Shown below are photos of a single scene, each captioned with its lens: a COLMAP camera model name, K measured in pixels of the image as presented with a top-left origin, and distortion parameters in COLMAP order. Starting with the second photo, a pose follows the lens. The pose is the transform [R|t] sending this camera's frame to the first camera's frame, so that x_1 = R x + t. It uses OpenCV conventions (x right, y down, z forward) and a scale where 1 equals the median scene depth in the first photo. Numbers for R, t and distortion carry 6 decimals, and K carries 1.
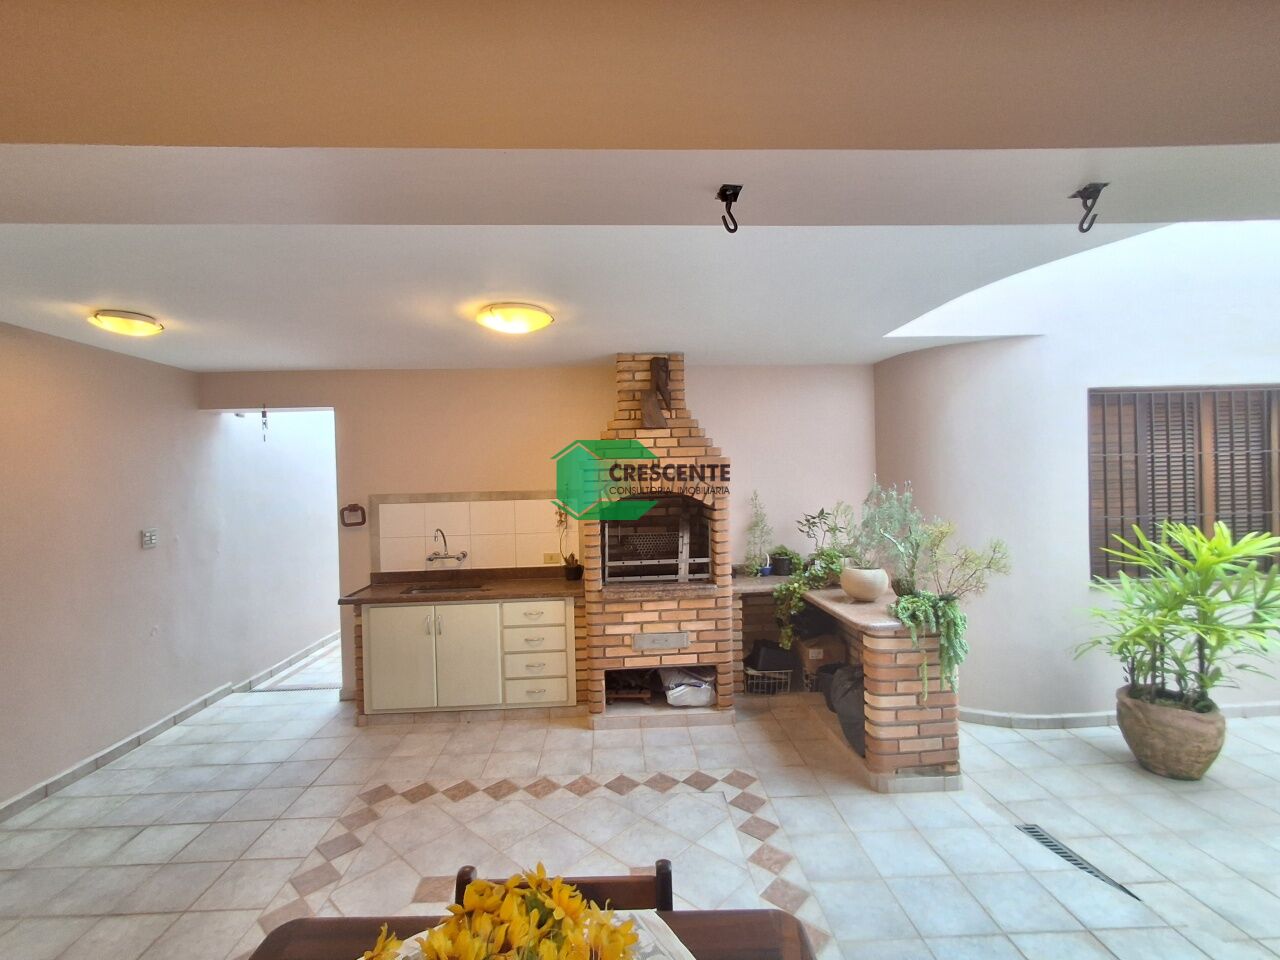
lens RADIAL K [[588.9, 0, 639.4], [0, 588.9, 480.7], [0, 0, 1]] dist [0.017044, 0.001815]
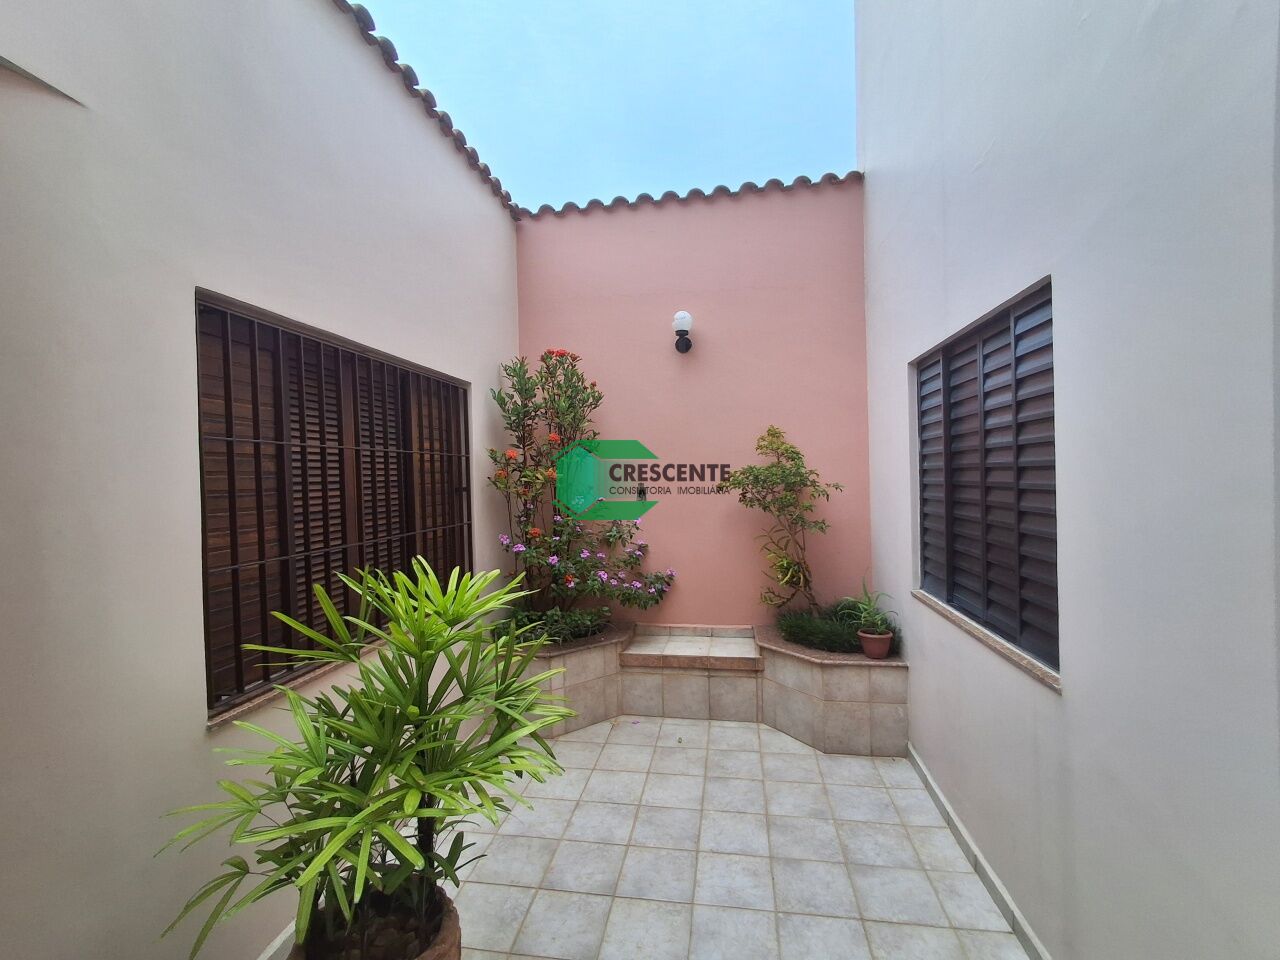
lens RADIAL K [[588.9, 0, 640.5], [0, 588.9, 485.2], [0, 0, 1]] dist [0.017044, 0.001815]
pose [[0.198233, -0.003986, 0.980147, 0.366163], [0.017879, 0.999840, 0.000451, -0.000581], [-0.979992, 0.017434, 0.198272, 0.569494]]
